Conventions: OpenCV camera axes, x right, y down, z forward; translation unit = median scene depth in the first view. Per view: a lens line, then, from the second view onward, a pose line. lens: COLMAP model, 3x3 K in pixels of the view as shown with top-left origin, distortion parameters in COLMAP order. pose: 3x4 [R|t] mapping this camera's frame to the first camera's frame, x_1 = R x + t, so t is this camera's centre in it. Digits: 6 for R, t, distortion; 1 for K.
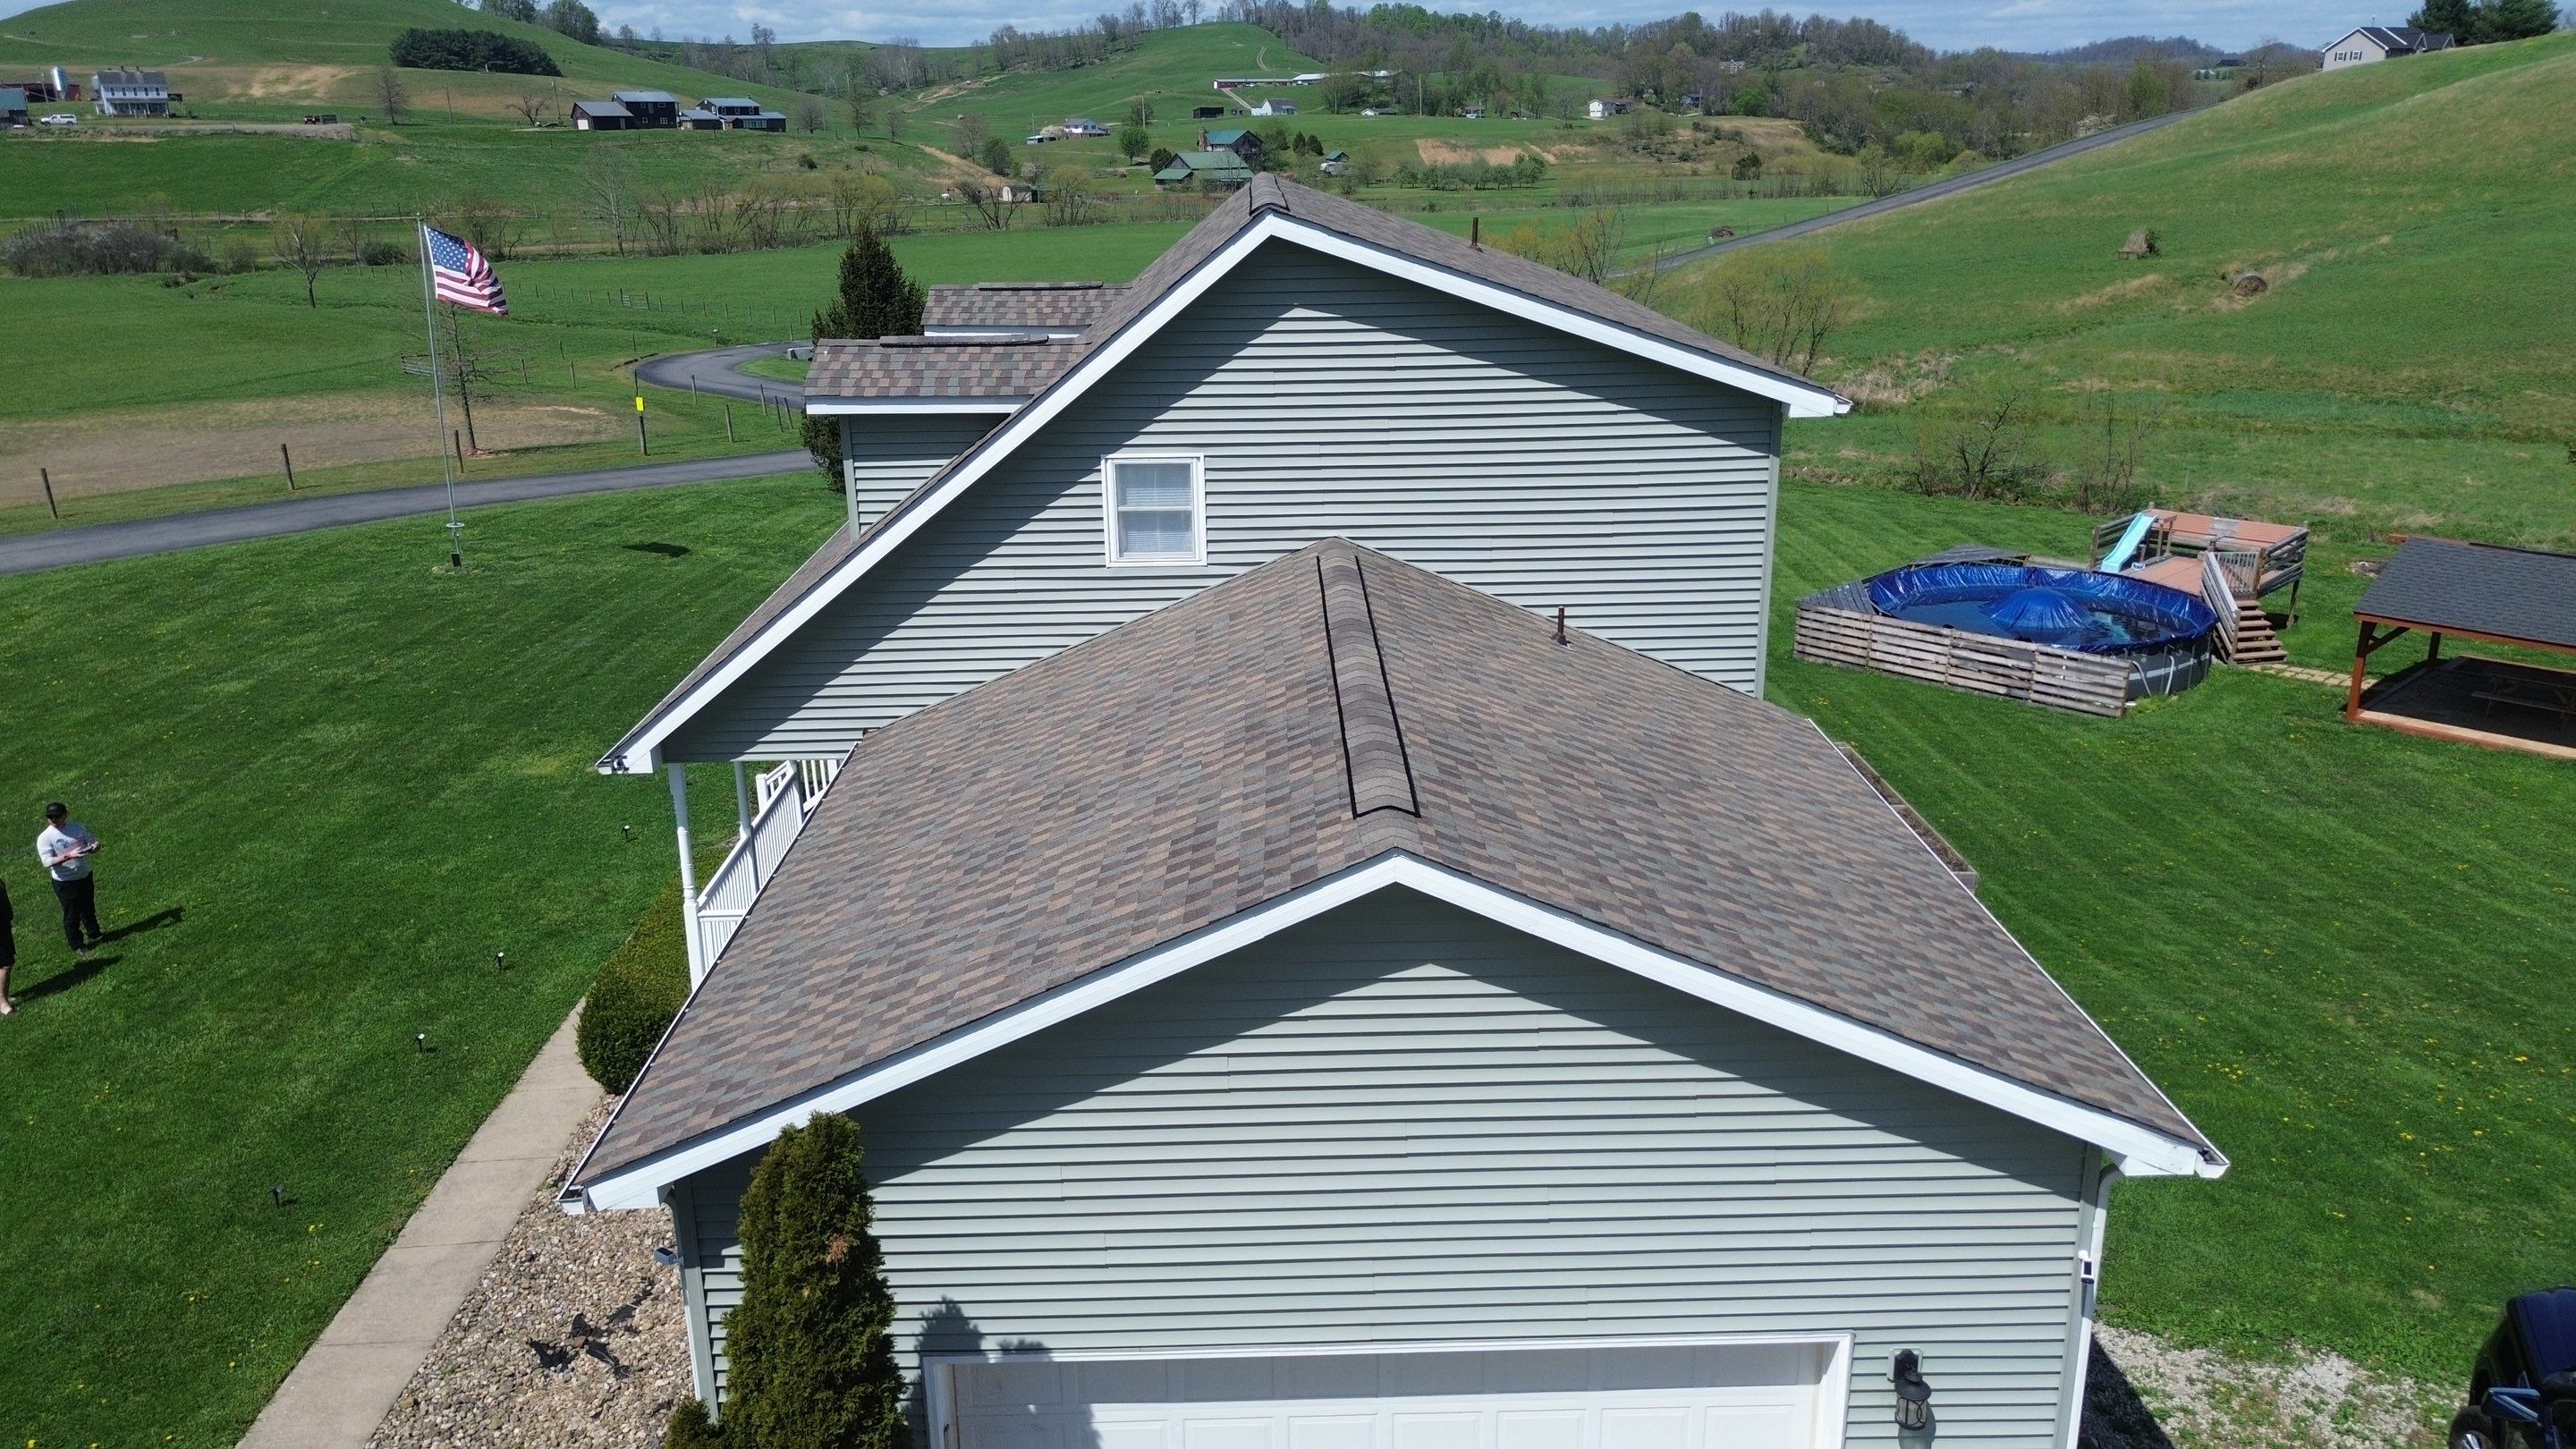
lens RADIAL K [[1826.5, 0, 1294.6], [0, 1826.5, 718.2], [0, 0, 1]] dist [0.071145, -0.065199]
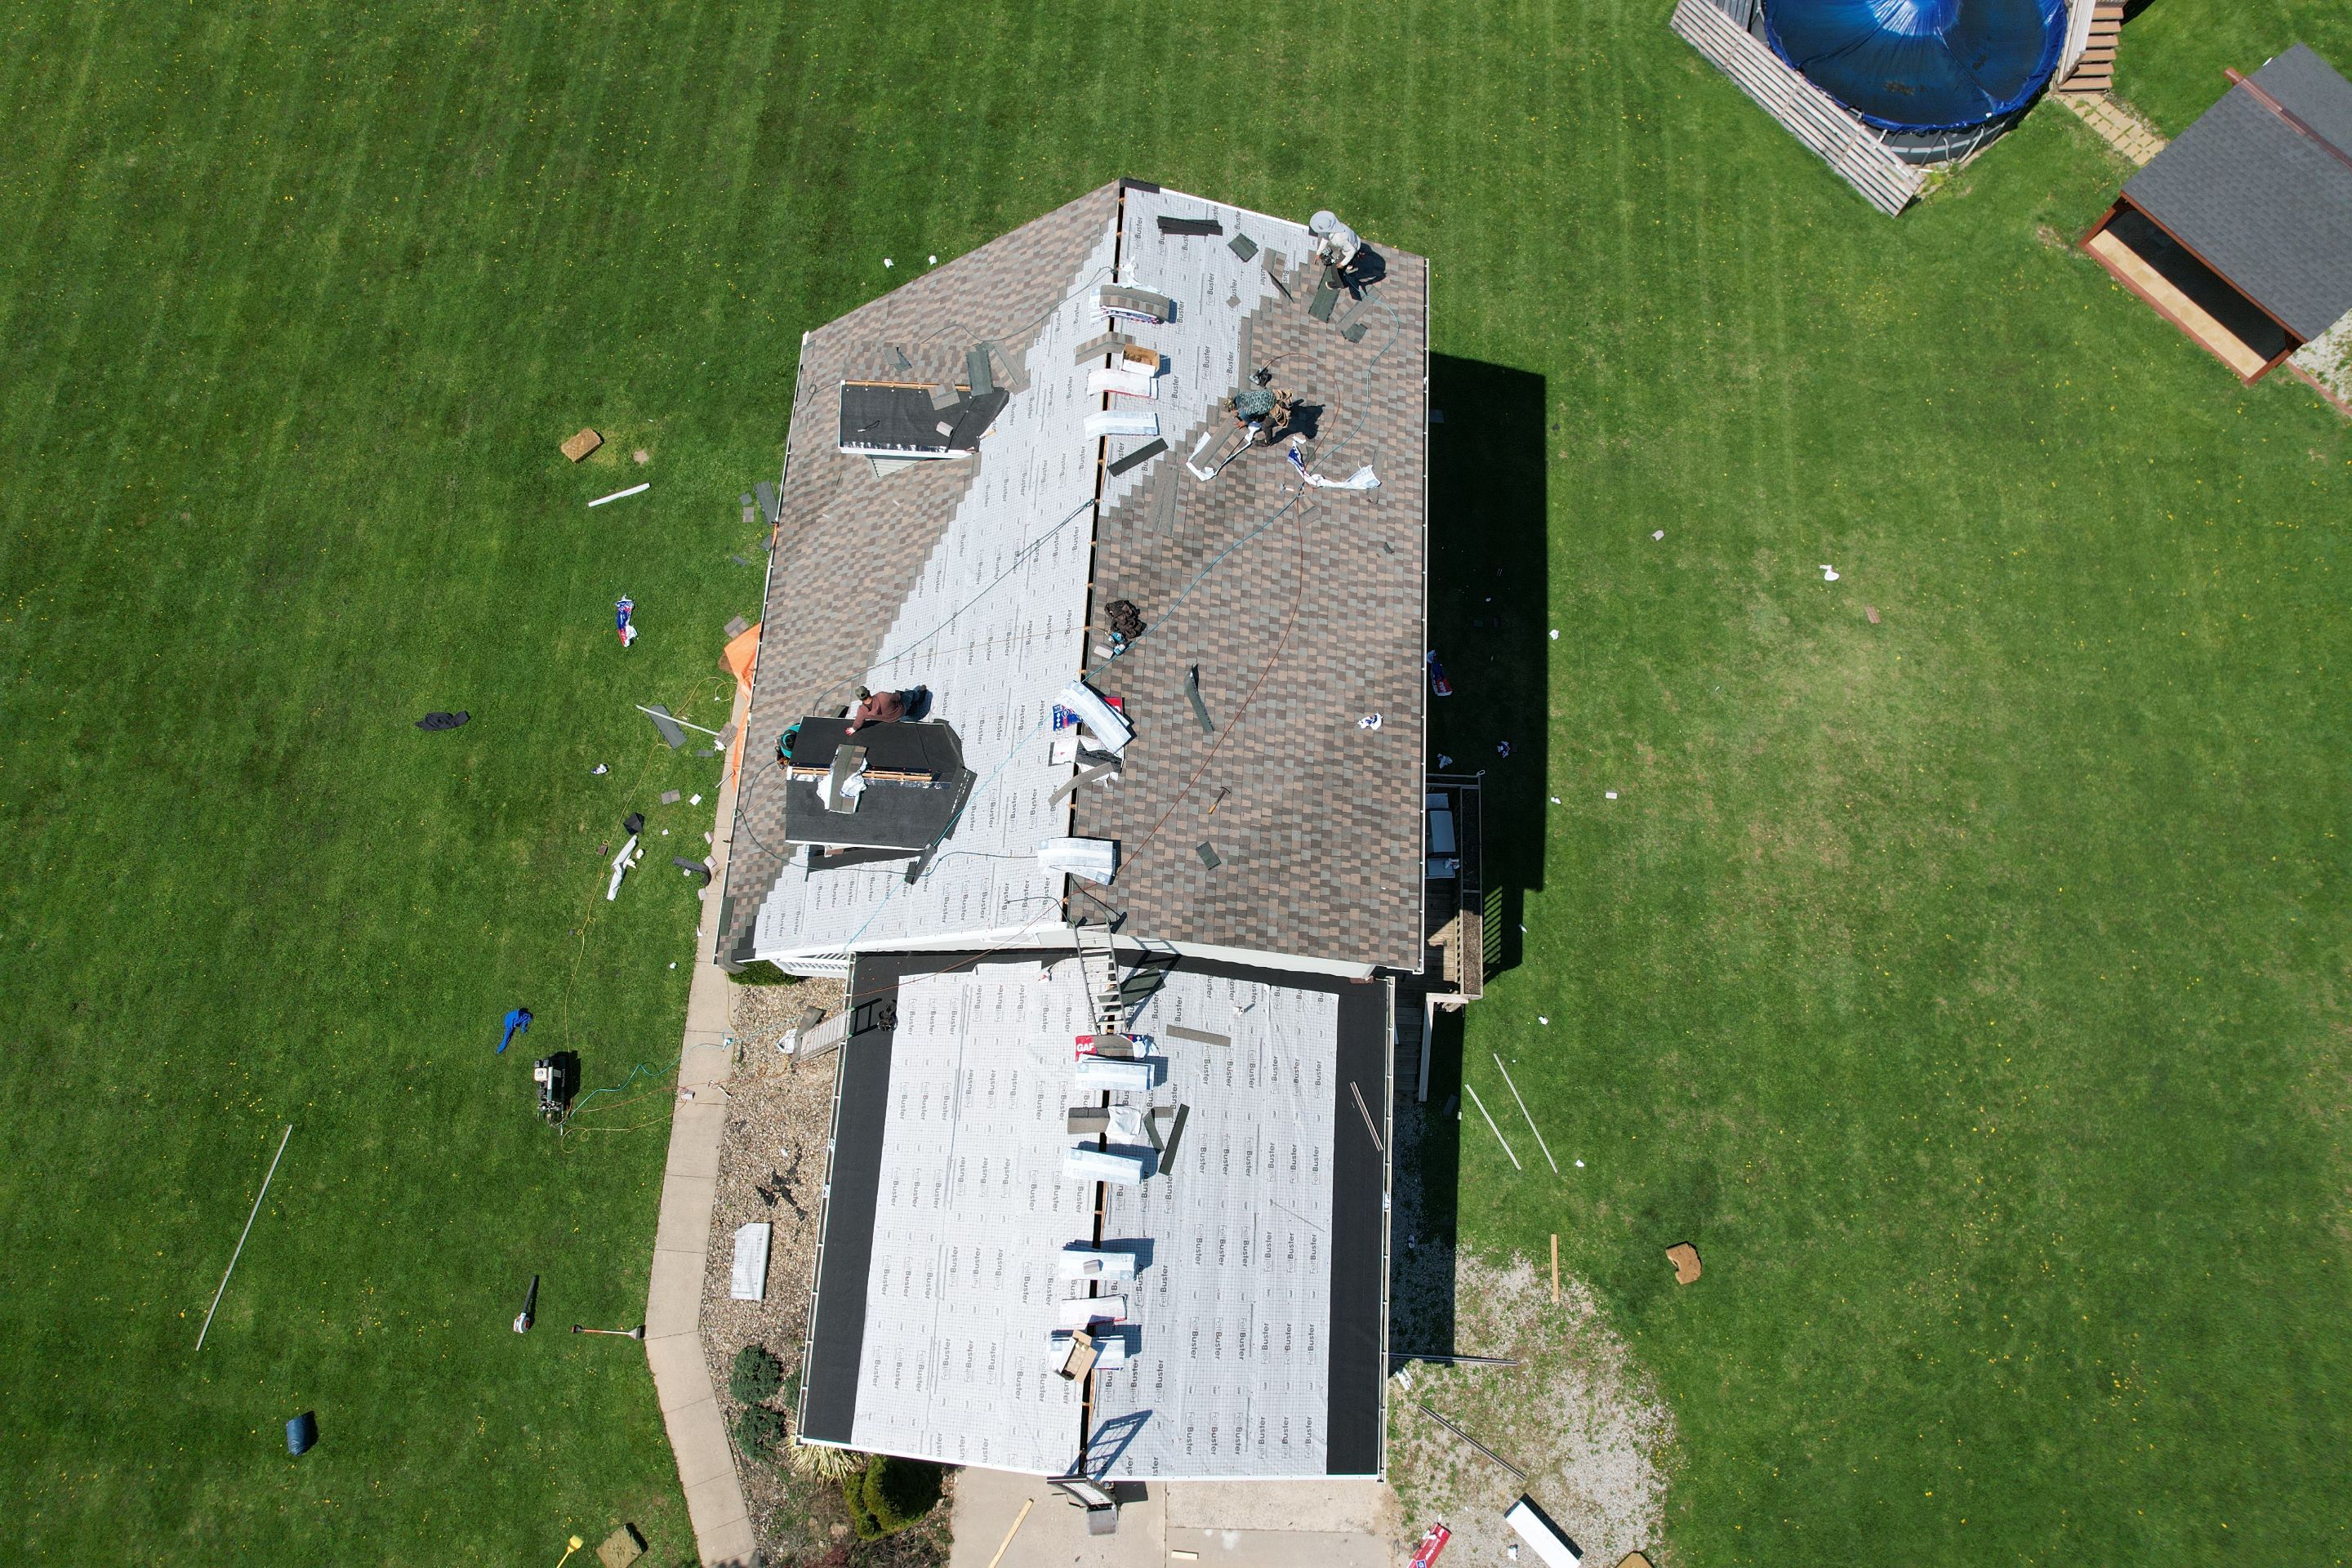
lens RADIAL K [[1511.0, 0, 1171.8], [0, 1511.0, 788.2], [0, 0, 1]] dist [-0.085333, 0.082205]
pose [[0.997001, 0.075005, -0.019087, 0.012915], [-0.026620, 0.563896, 0.825416, -0.189990], [0.072673, -0.822433, 0.564202, 0.050179]]
